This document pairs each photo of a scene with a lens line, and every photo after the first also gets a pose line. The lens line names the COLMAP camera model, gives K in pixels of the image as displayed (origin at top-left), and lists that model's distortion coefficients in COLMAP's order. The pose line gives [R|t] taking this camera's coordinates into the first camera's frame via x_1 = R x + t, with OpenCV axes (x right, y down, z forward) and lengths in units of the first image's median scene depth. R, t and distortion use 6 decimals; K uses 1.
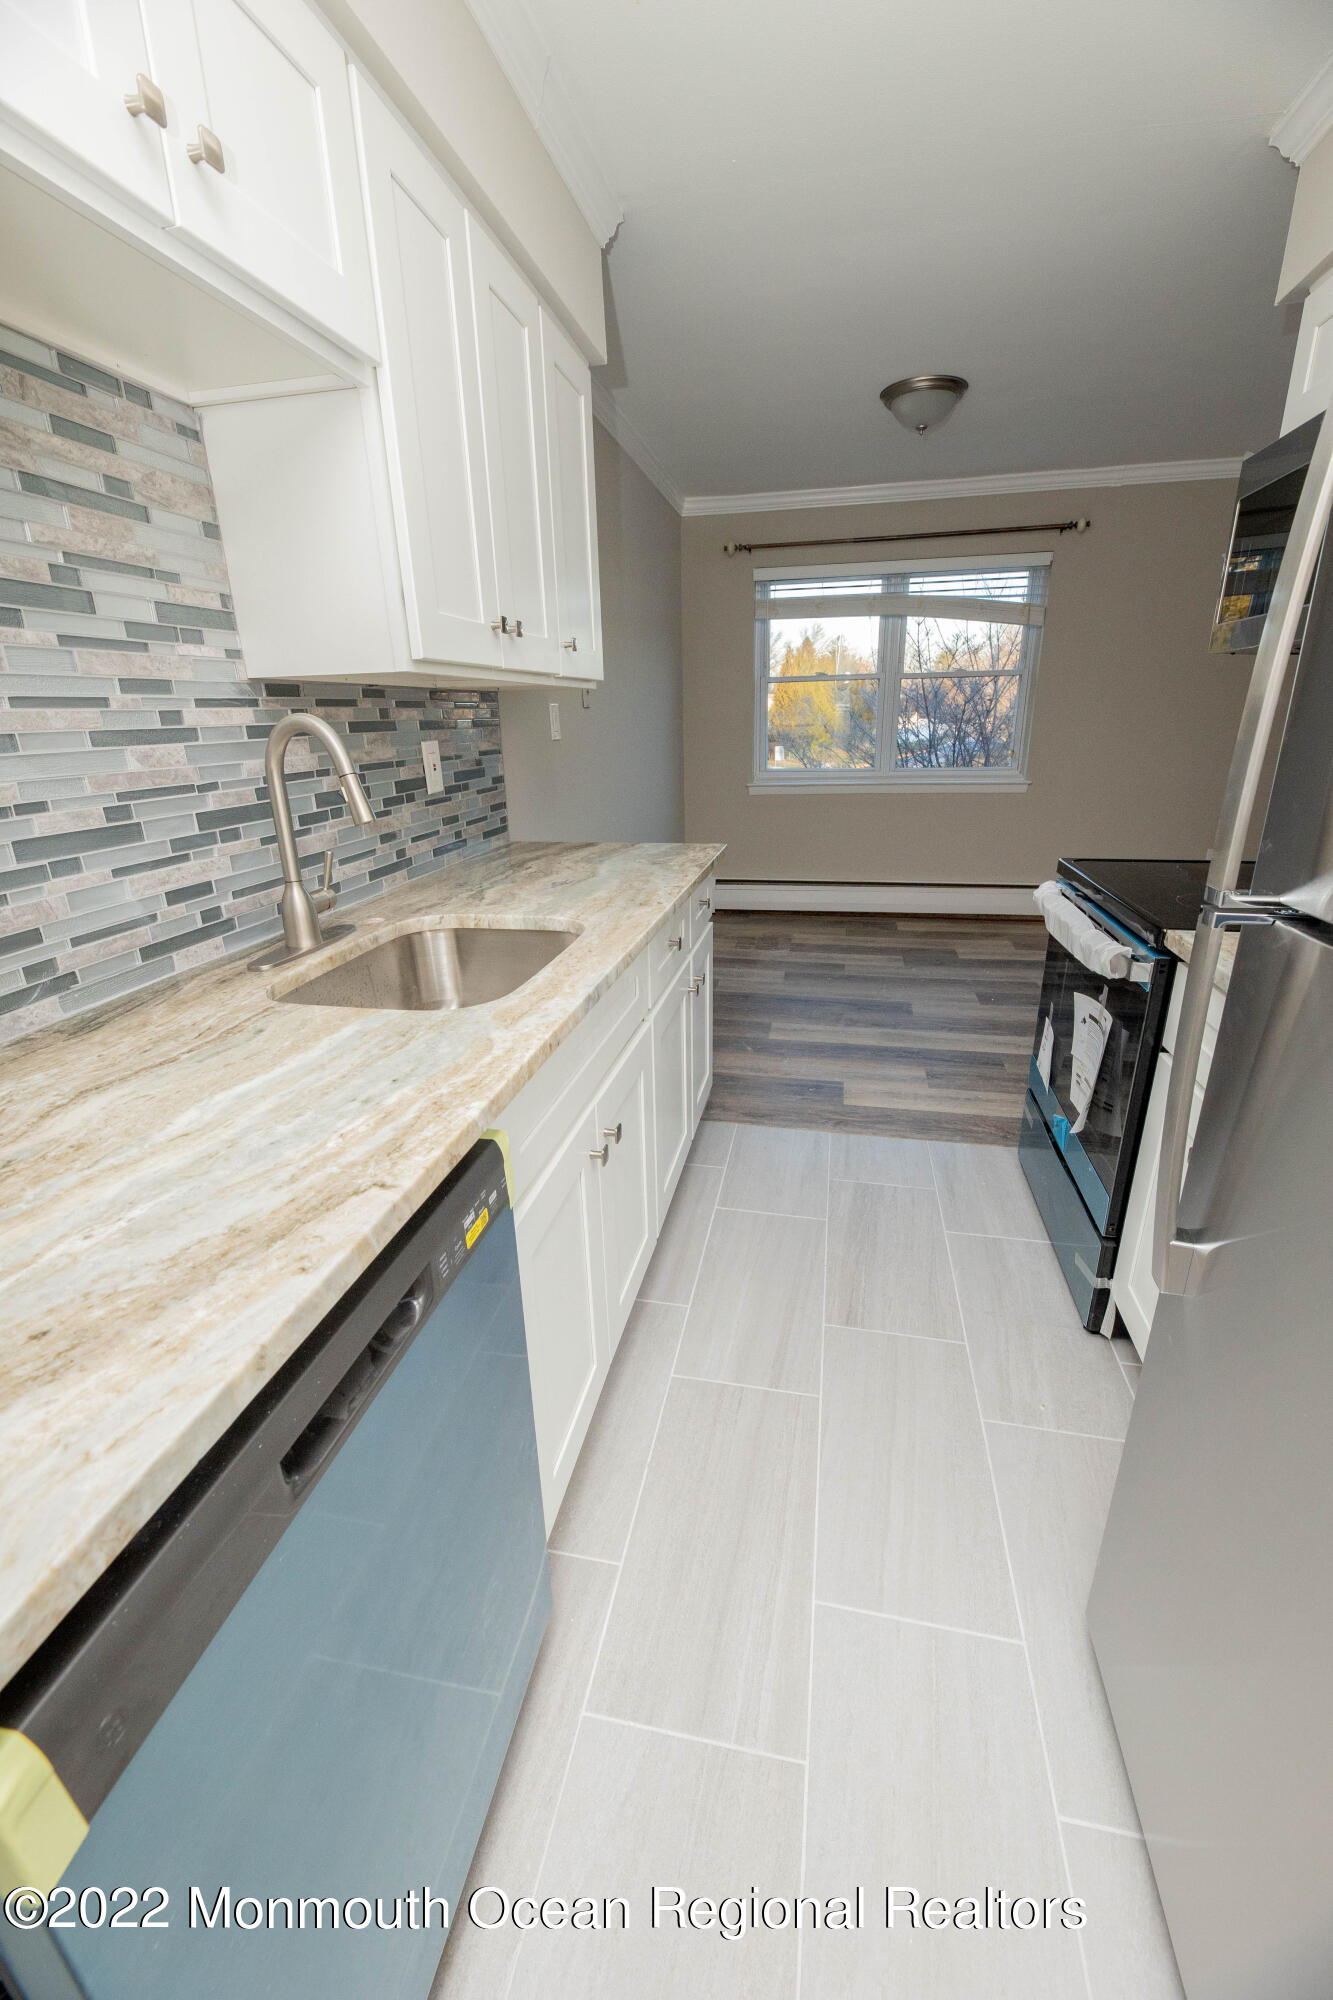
lens RADIAL K [[801.1, 0, 669.1], [0, 801.1, 1000.6], [0, 0, 1]] dist [-0.001254, -0.004775]
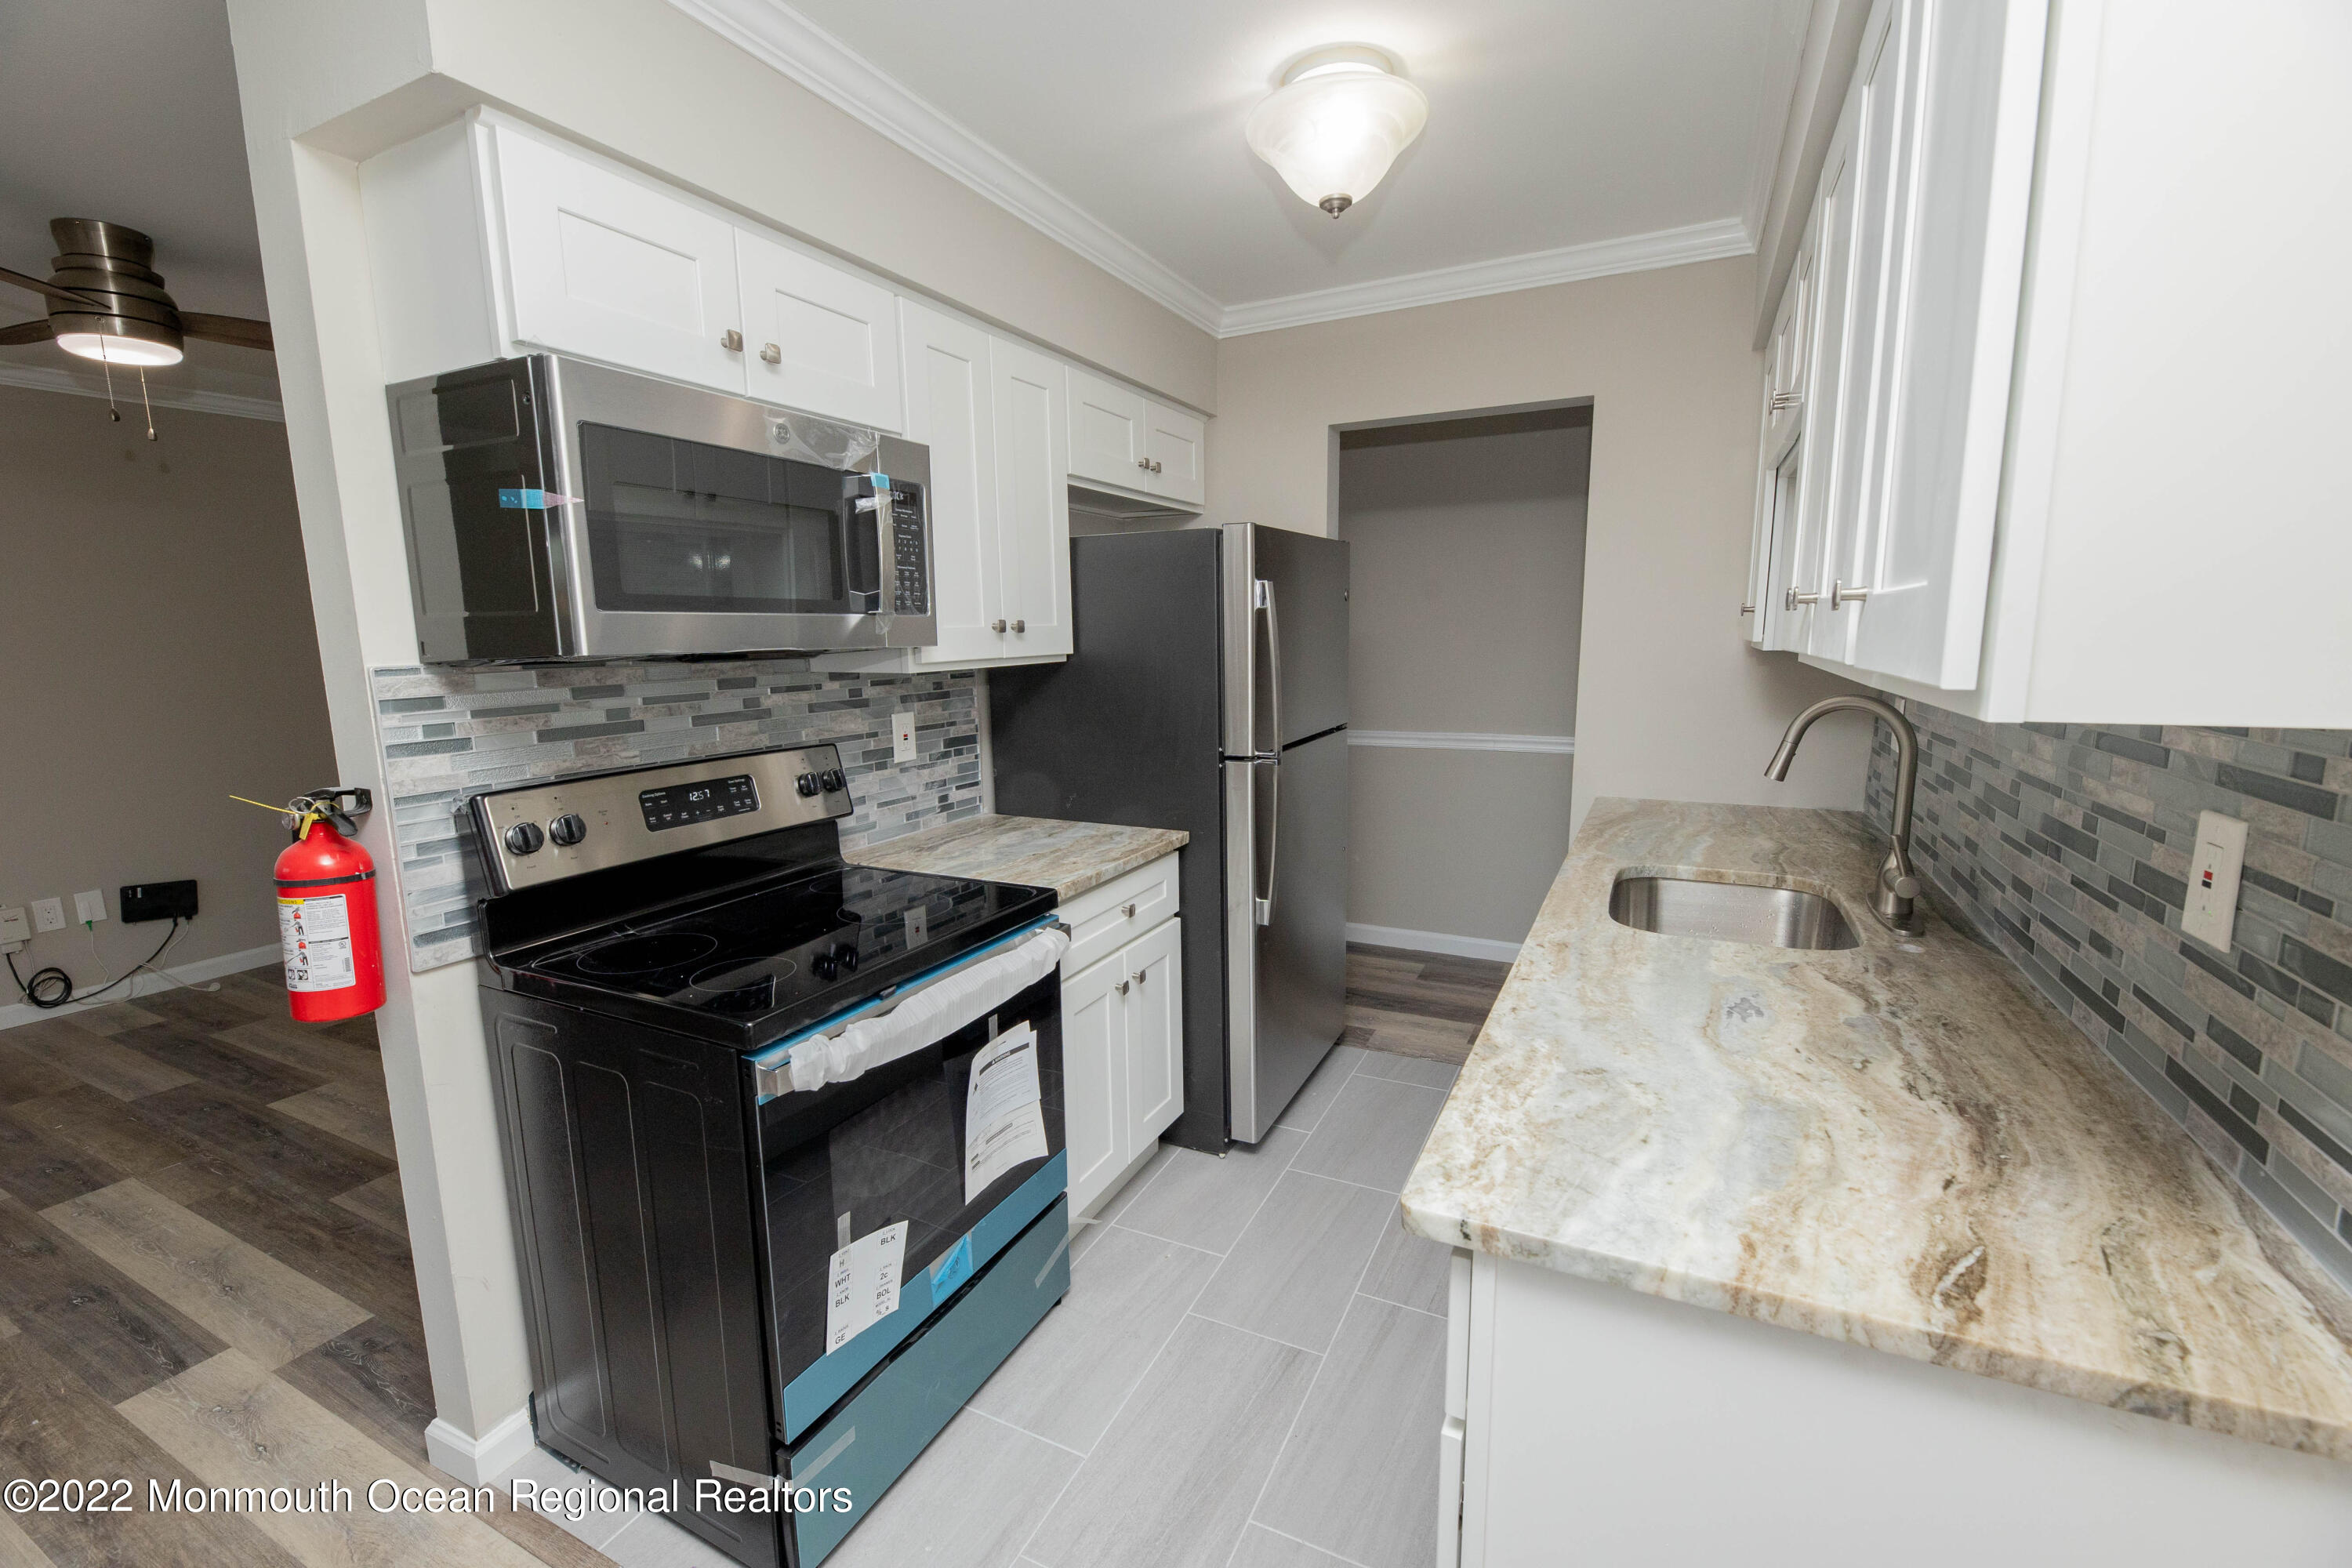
lens RADIAL K [[983.1, 0, 1179.6], [0, 983.1, 788.9], [0, 0, 1]] dist [0.004260, -0.006333]
pose [[-0.967068, -0.009261, 0.254349, 0.104968], [0.114539, 0.876590, 0.467409, -0.913248], [-0.227289, 0.481149, -0.846661, 2.238840]]
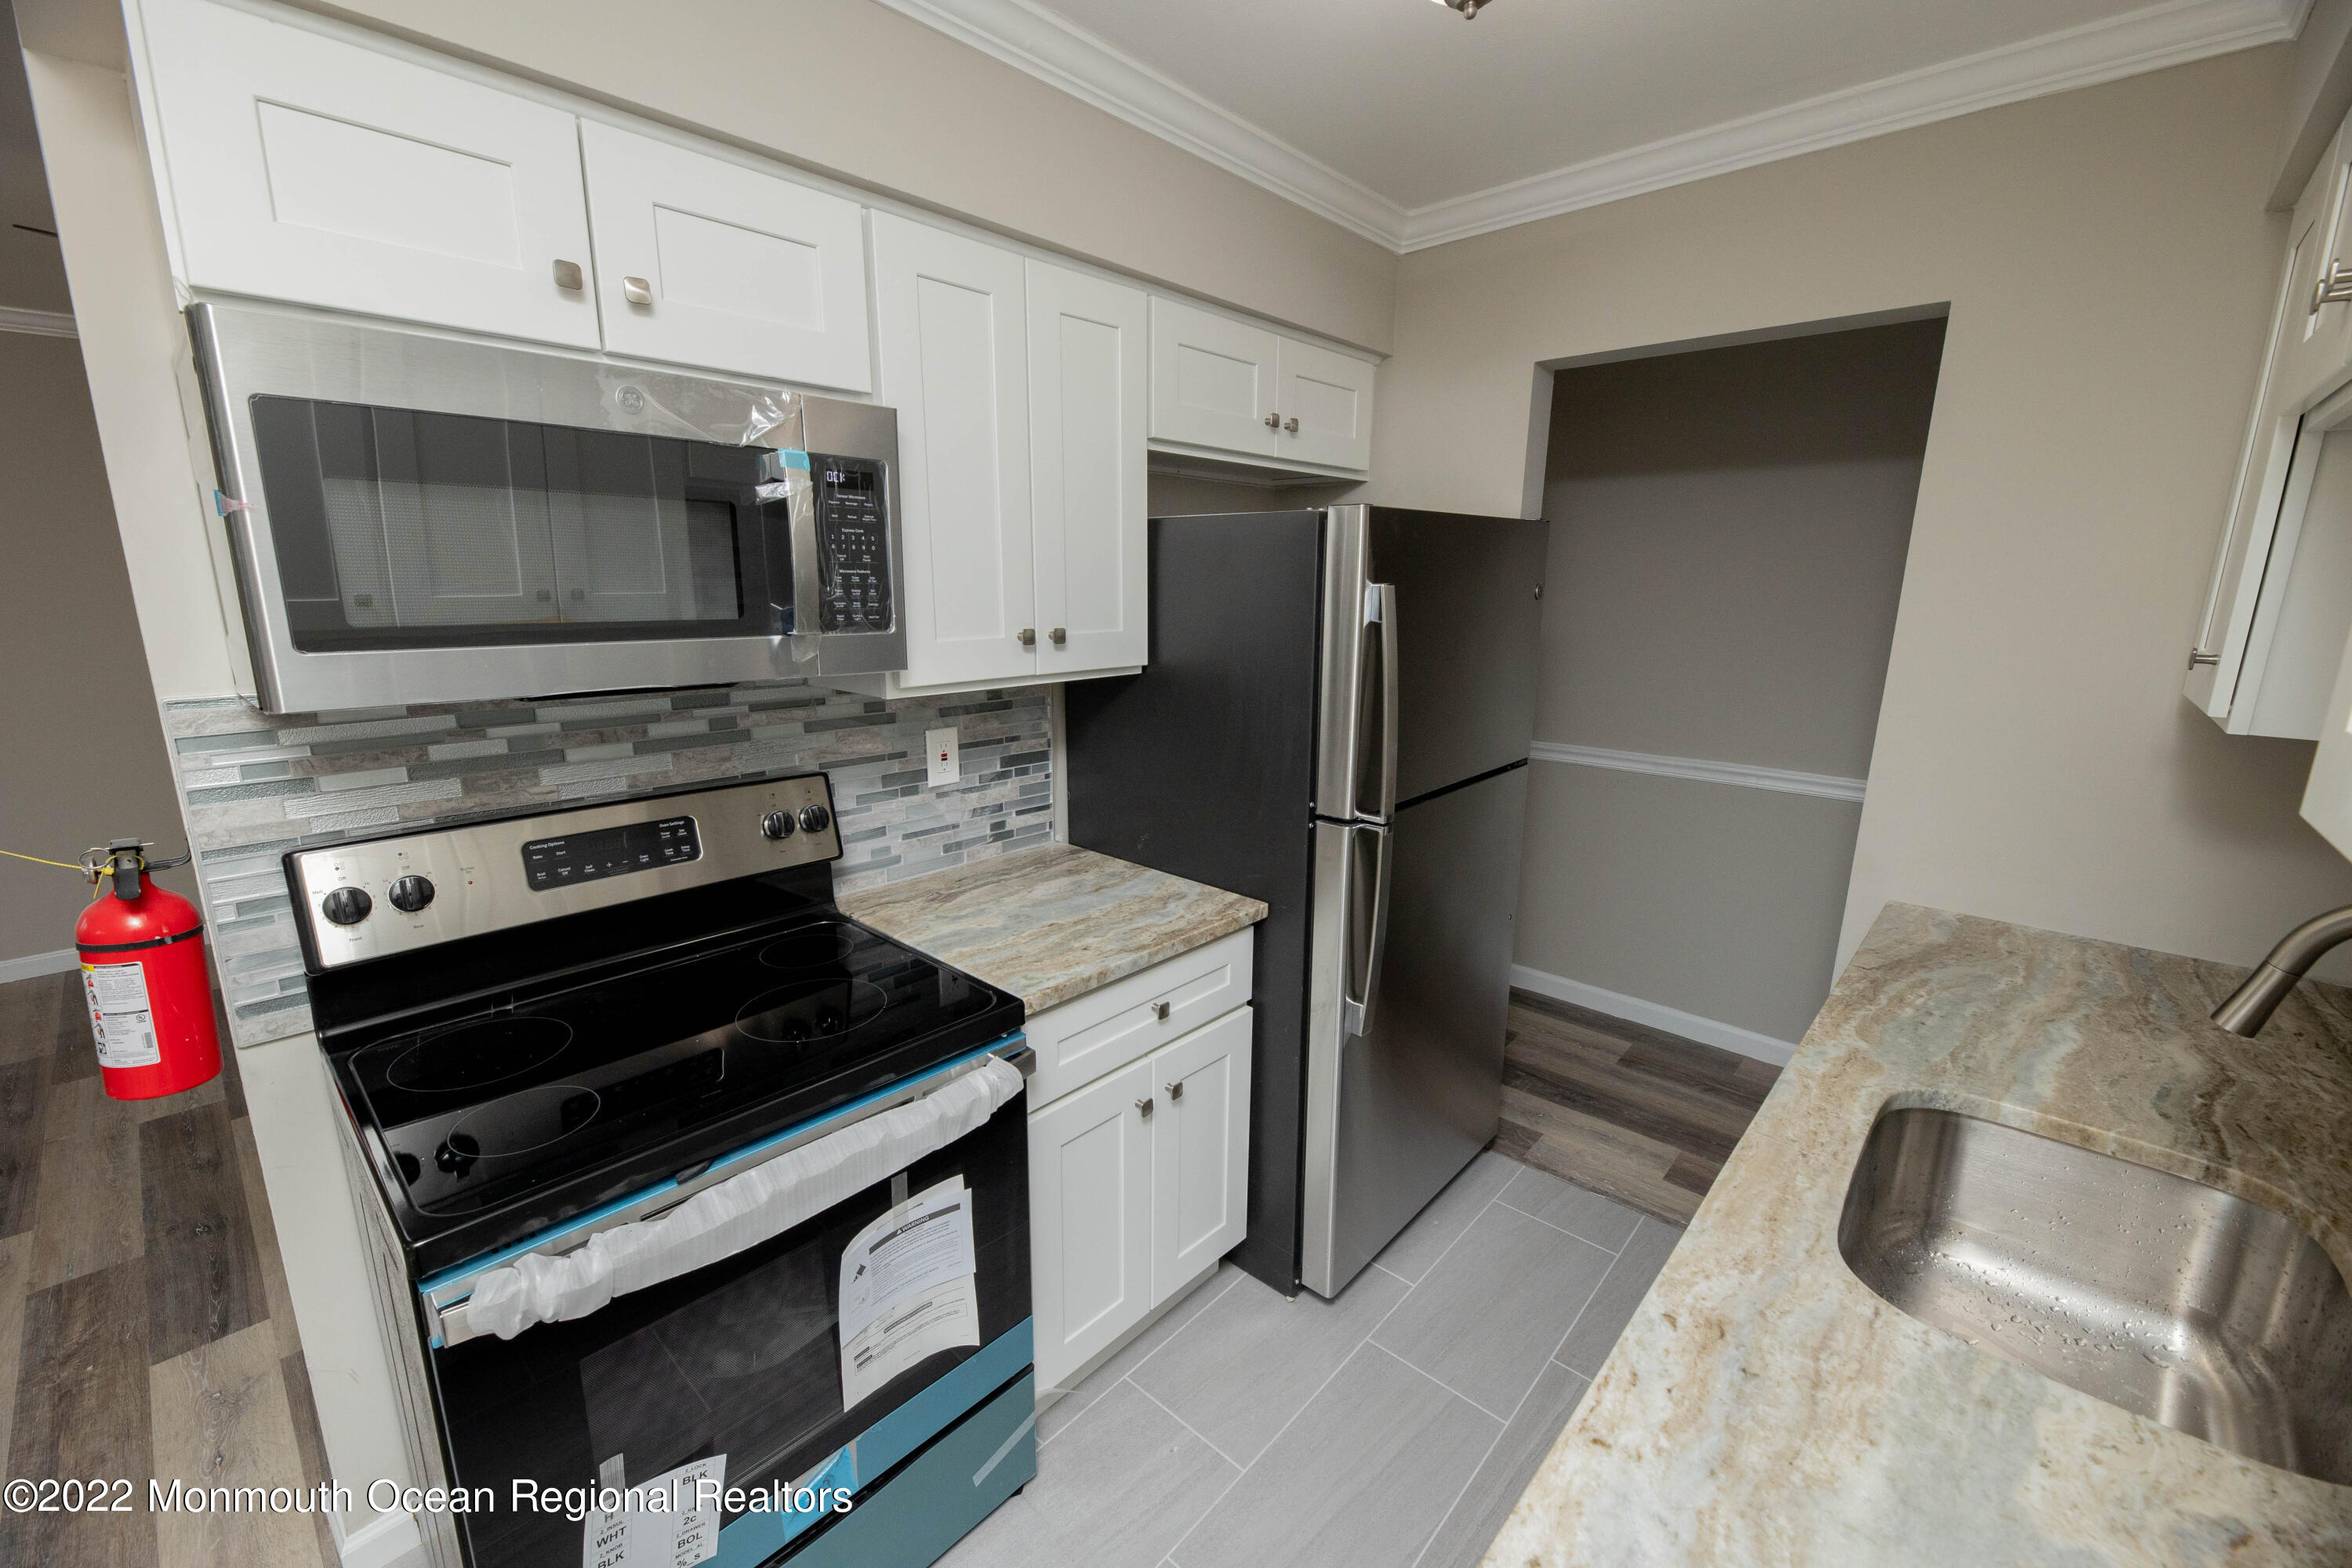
lens RADIAL K [[946.8, 0, 1178.0], [0, 946.8, 788.3], [0, 0, 1]] dist [0.002698, -0.004453]
pose [[-0.858128, -0.101774, 0.503247, -0.015091], [0.177965, 0.860436, 0.477472, -0.803708], [-0.481606, 0.499292, -0.720252, 1.665372]]
